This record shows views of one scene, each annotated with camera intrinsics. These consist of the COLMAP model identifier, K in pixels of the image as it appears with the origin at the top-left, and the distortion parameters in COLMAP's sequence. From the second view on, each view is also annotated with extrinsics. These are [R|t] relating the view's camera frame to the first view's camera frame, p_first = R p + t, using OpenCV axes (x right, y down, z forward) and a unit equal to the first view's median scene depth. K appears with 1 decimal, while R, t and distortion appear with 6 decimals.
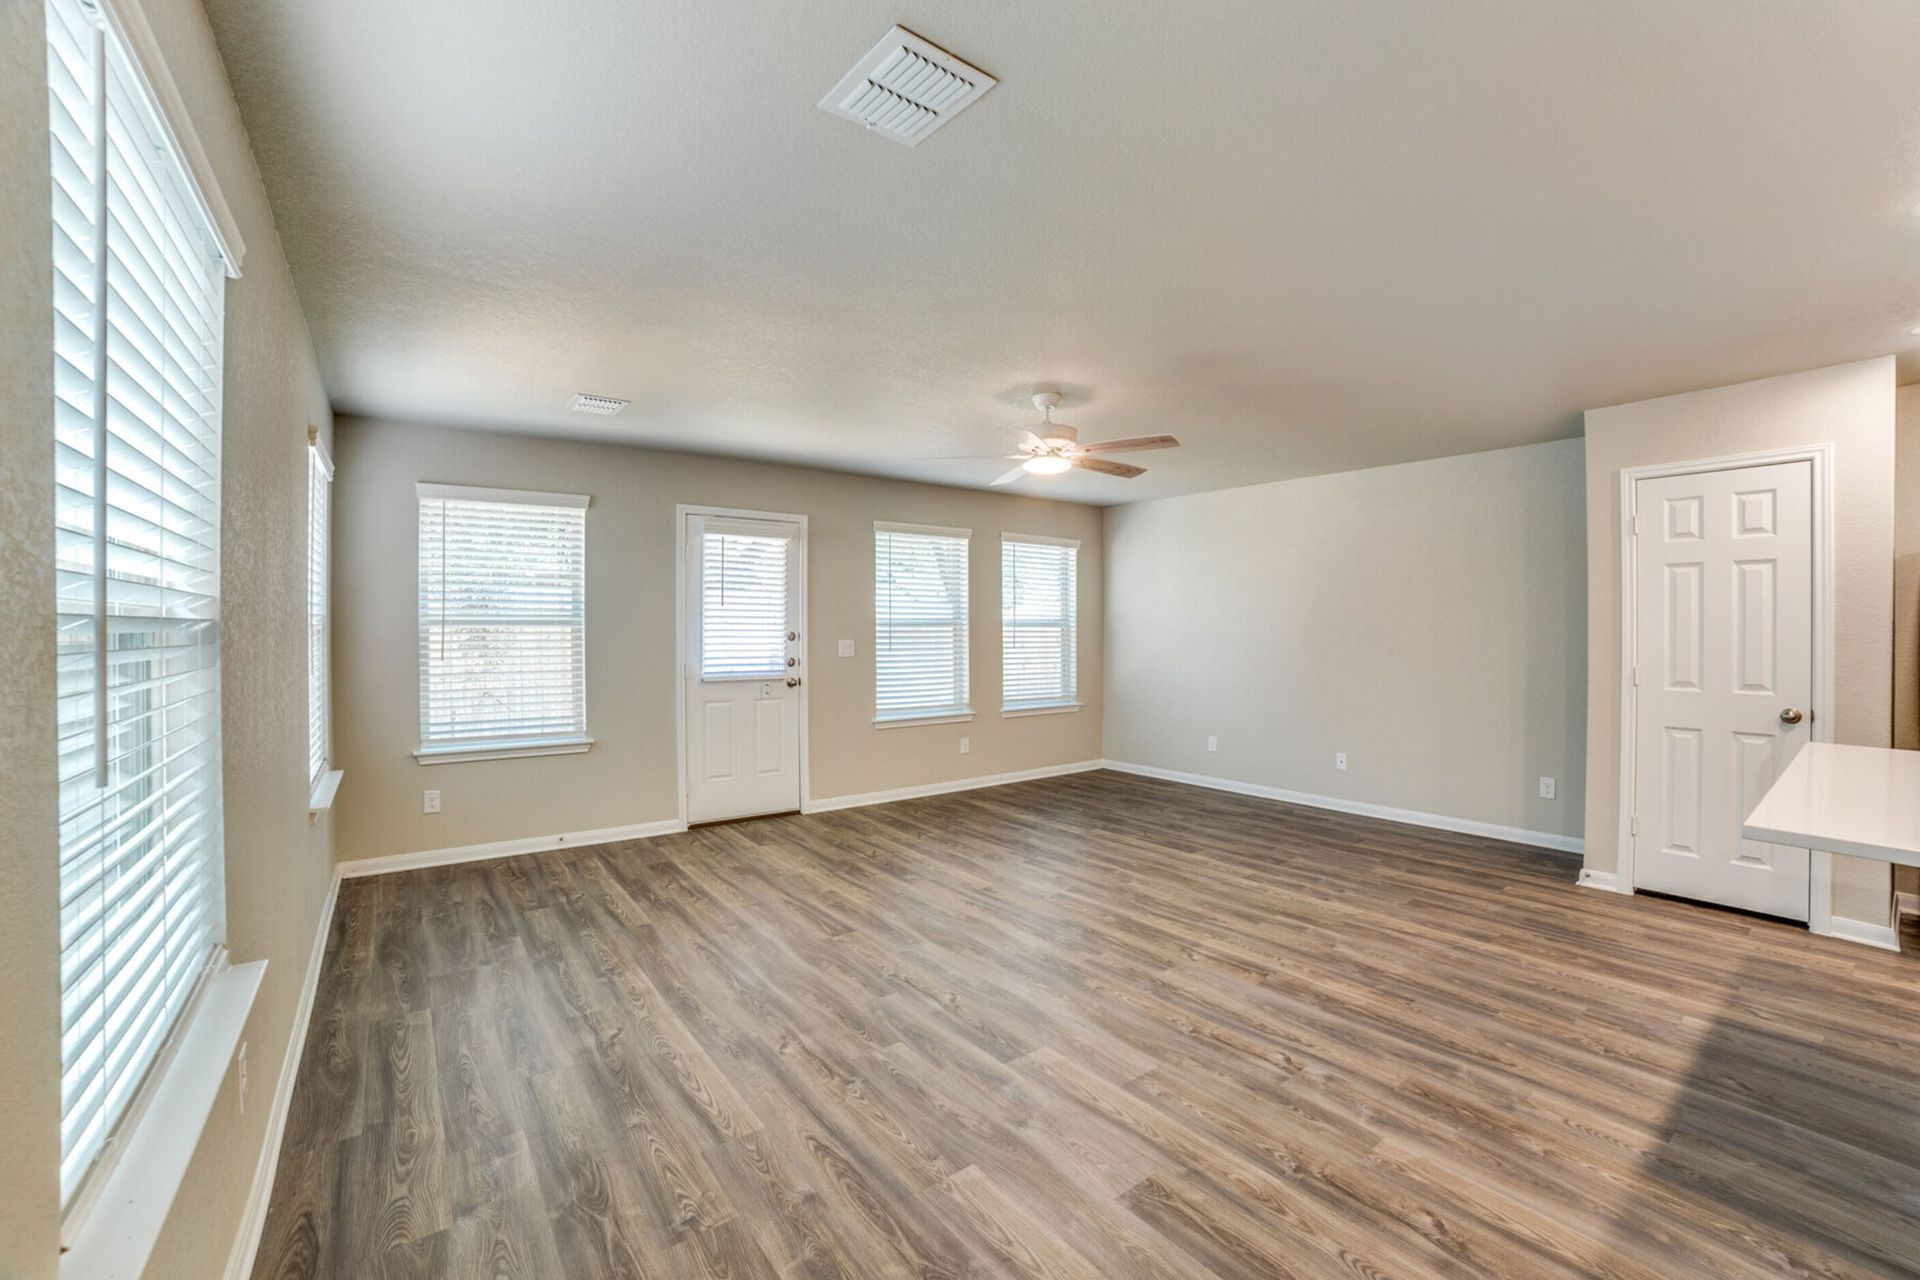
lens RADIAL K [[849.4, 0, 960.0], [0, 849.4, 640.0], [0, 0, 1]] dist [-0.000851, -0.000144]
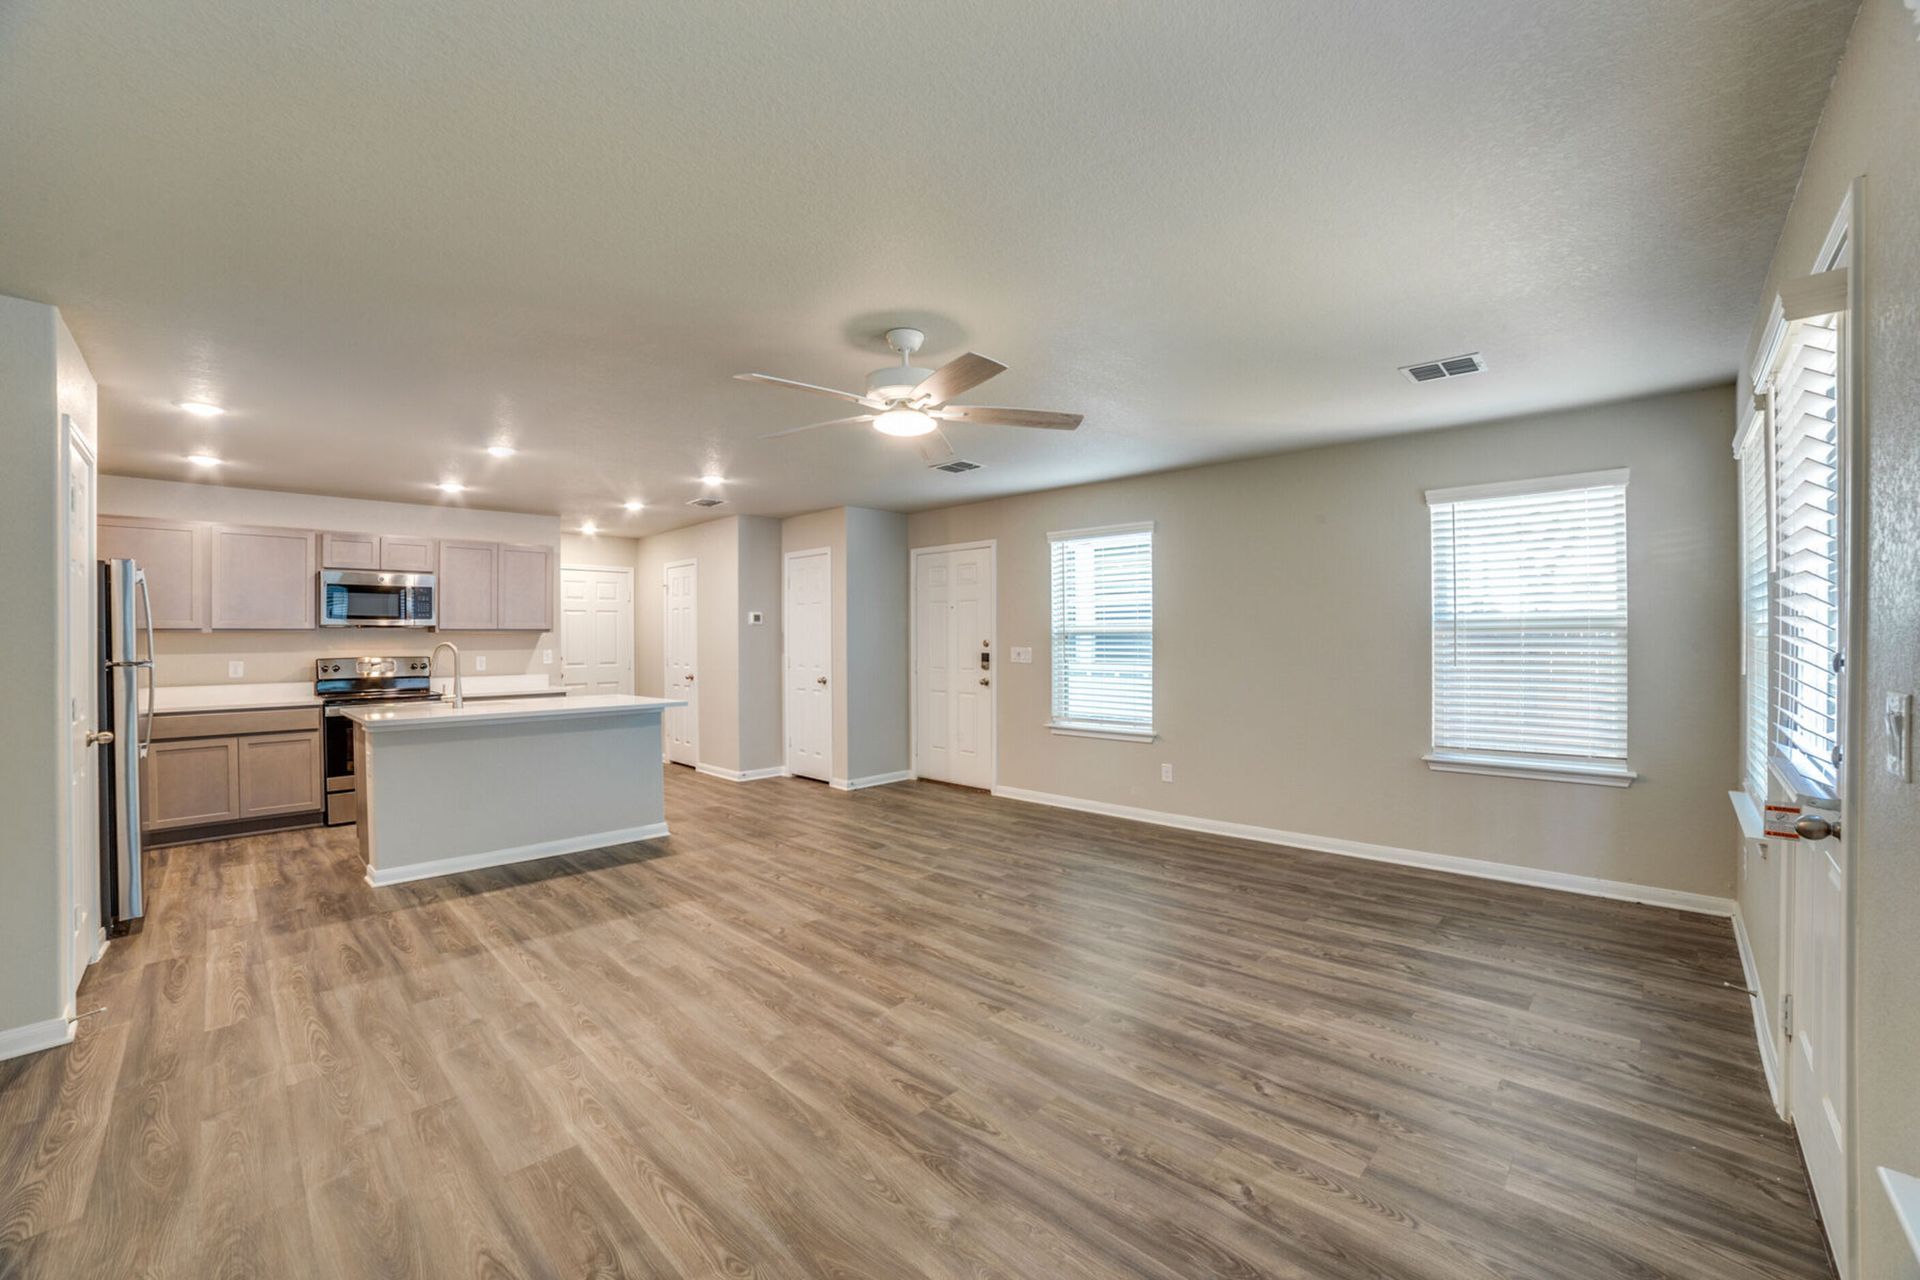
lens RADIAL K [[749.7, 0, 960.0], [0, 749.7, 640.0], [0, 0, 1]] dist [-0.000009, -0.000007]
pose [[-0.988302, 0.008092, -0.152295, 0.198564], [0.005030, 0.999778, 0.020477, -0.024489], [0.152427, 0.019472, -0.988123, 2.091006]]
